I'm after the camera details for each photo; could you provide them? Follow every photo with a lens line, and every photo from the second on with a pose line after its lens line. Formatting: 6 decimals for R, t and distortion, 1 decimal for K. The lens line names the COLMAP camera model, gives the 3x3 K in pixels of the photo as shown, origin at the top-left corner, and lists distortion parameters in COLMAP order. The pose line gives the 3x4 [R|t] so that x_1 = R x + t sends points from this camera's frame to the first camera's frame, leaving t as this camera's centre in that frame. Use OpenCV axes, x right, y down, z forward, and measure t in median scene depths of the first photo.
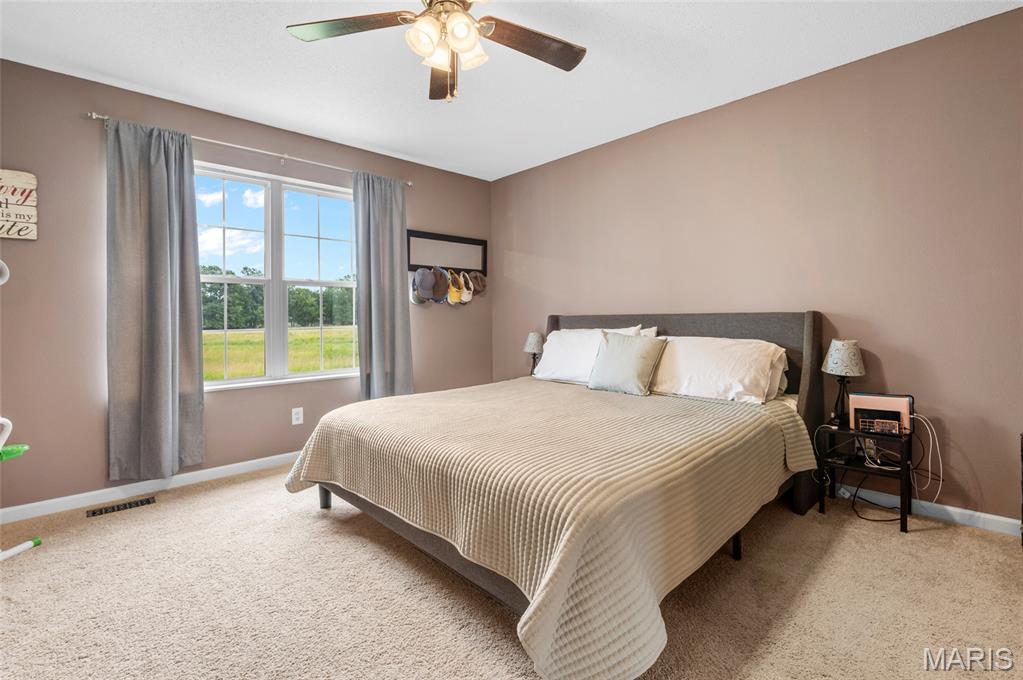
lens RADIAL K [[442.9, 0, 511.5], [0, 442.9, 312.1], [0, 0, 1]] dist [-0.016103, 0.000080]
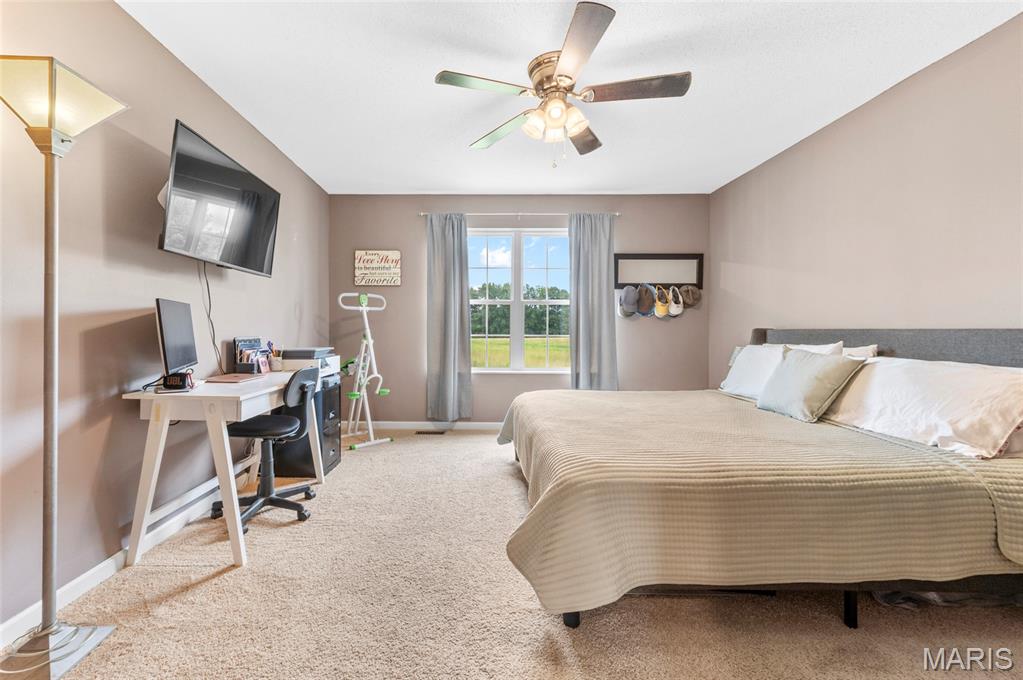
lens RADIAL K [[429.9, 0, 510.7], [0, 429.9, 328.6], [0, 0, 1]] dist [-0.009651, -0.000400]
pose [[0.715695, 0.015062, -0.698251, 0.431266], [-0.004569, 0.999847, 0.016884, -0.007031], [0.698398, -0.008893, 0.715654, -0.014003]]
